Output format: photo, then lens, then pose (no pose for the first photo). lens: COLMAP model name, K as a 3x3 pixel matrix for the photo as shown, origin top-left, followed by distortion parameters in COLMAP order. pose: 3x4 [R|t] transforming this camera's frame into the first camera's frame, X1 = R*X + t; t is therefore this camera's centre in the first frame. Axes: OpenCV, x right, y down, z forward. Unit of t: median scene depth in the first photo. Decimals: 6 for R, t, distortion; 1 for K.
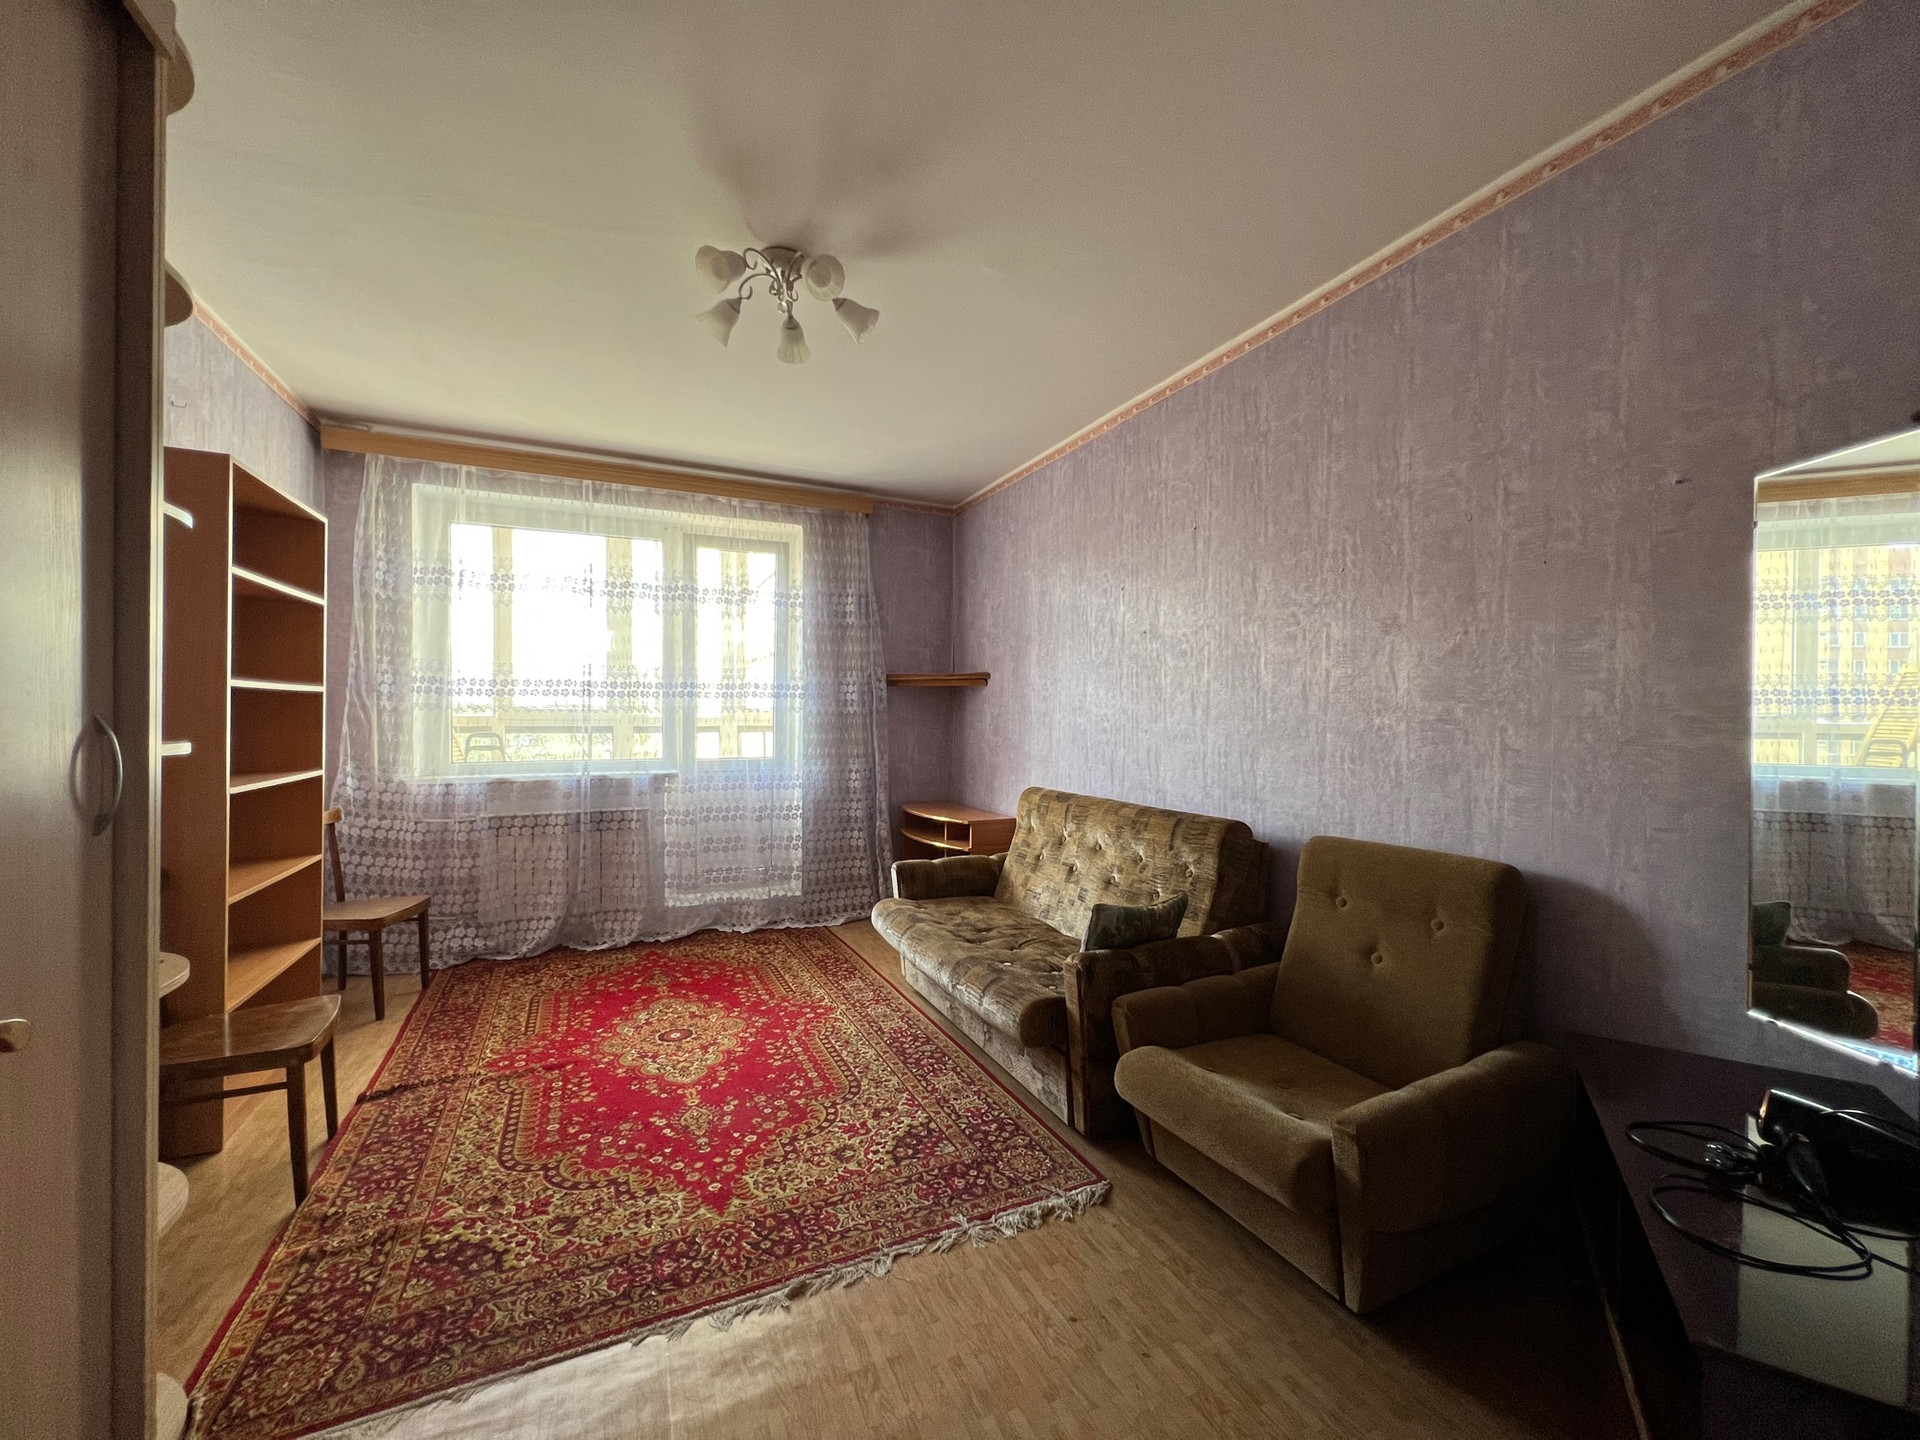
lens RADIAL K [[764.6, 0, 961.0], [0, 764.6, 715.9], [0, 0, 1]] dist [0.001326, 0.000353]
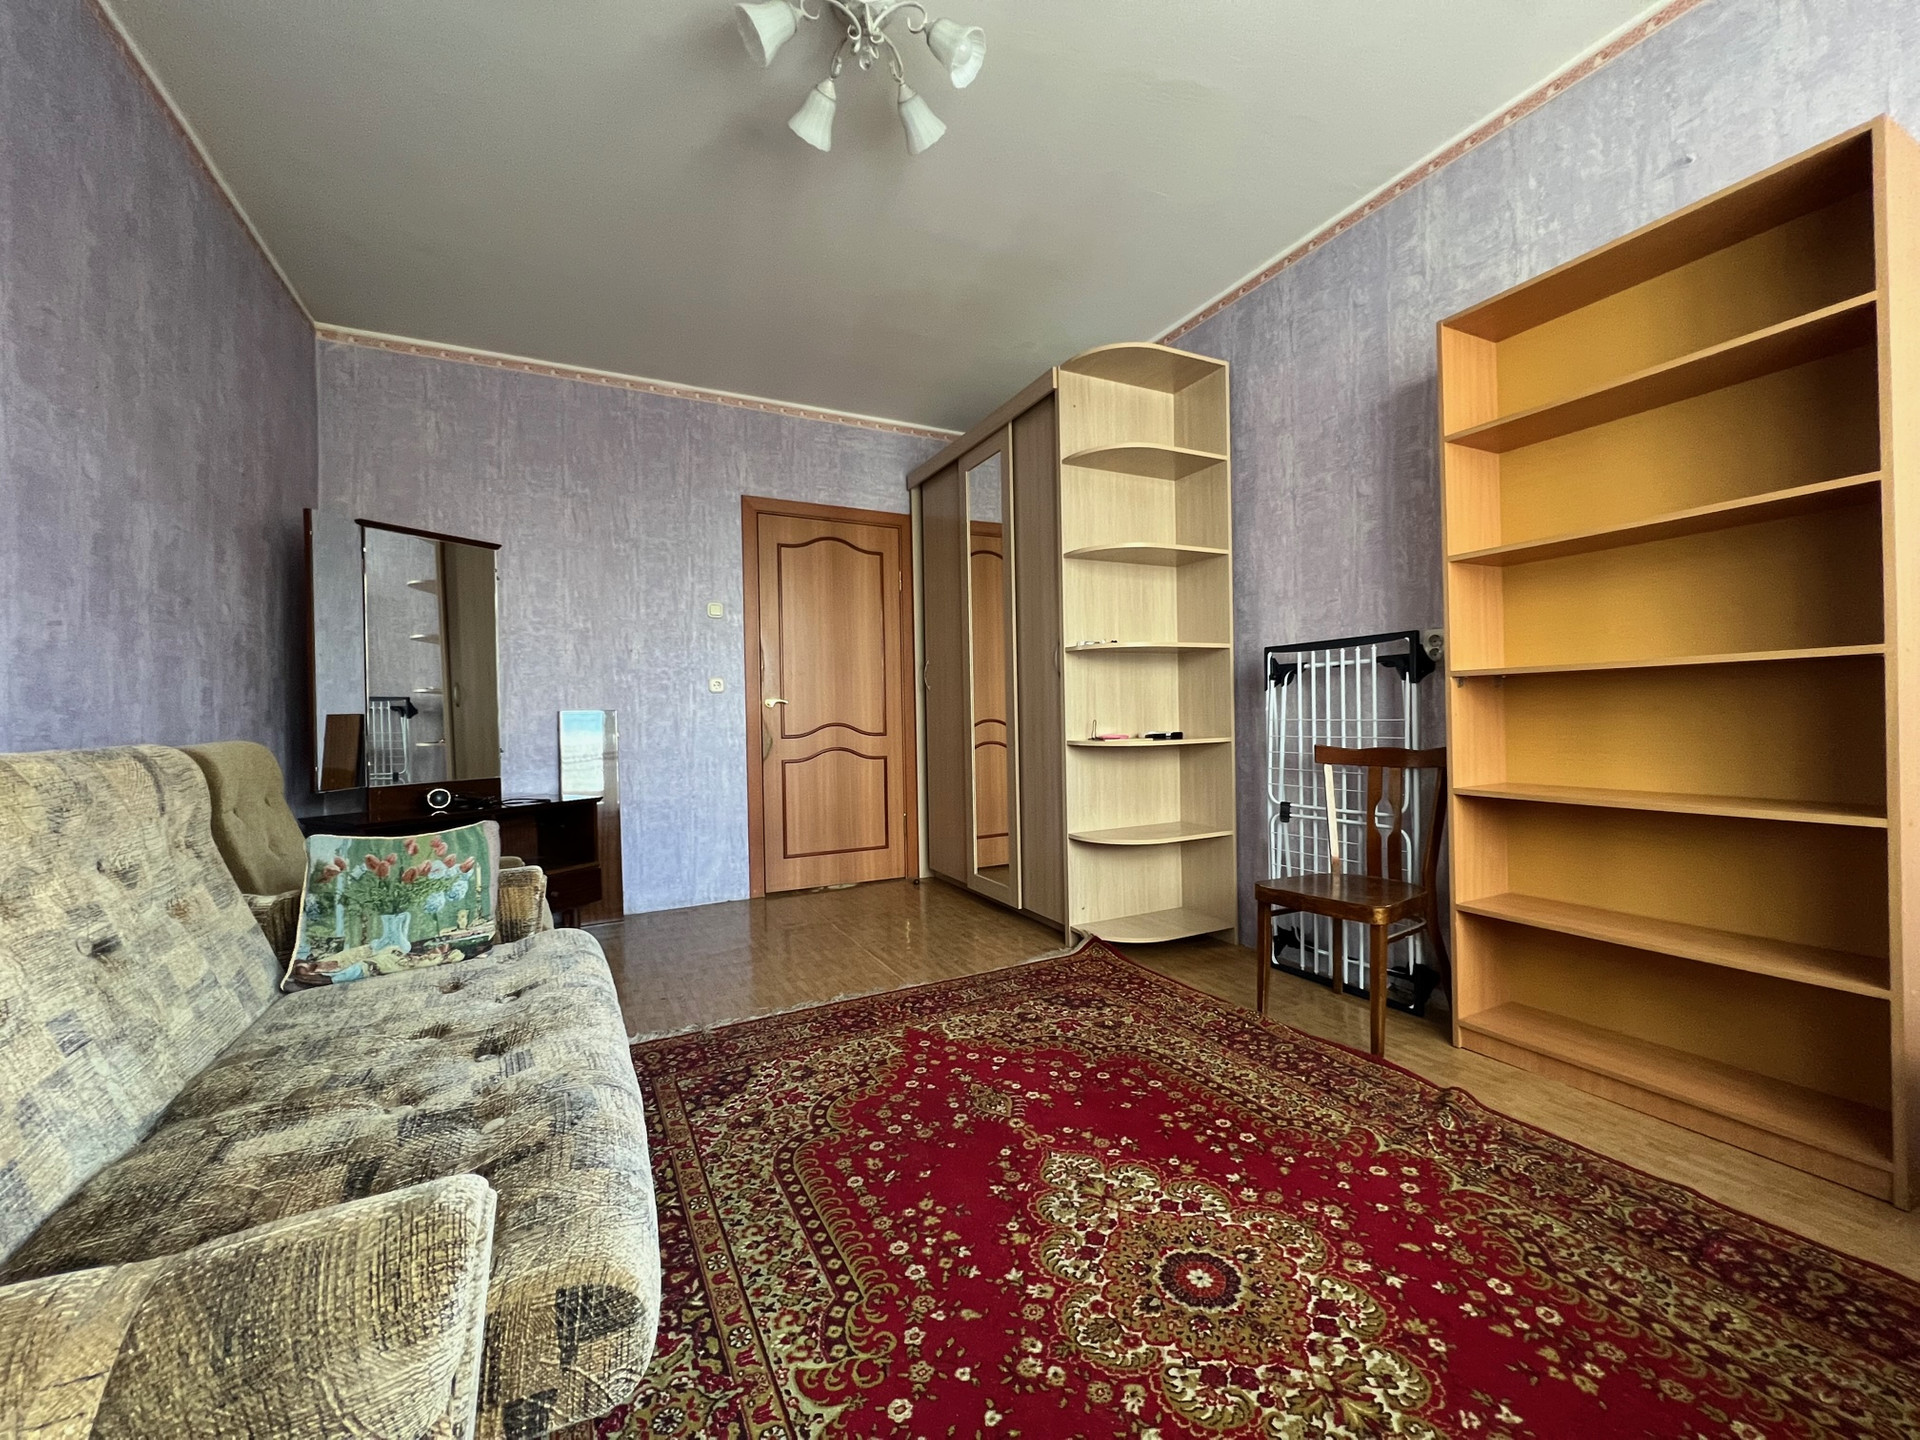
lens RADIAL K [[764.6, 0, 957.8], [0, 764.6, 719.2], [0, 0, 1]] dist [0.001326, 0.000353]
pose [[-0.999219, 0.013272, -0.037229, -0.282339], [0.013090, 0.999901, 0.005118, 0.129600], [0.037293, 0.004627, -0.999294, 1.752116]]
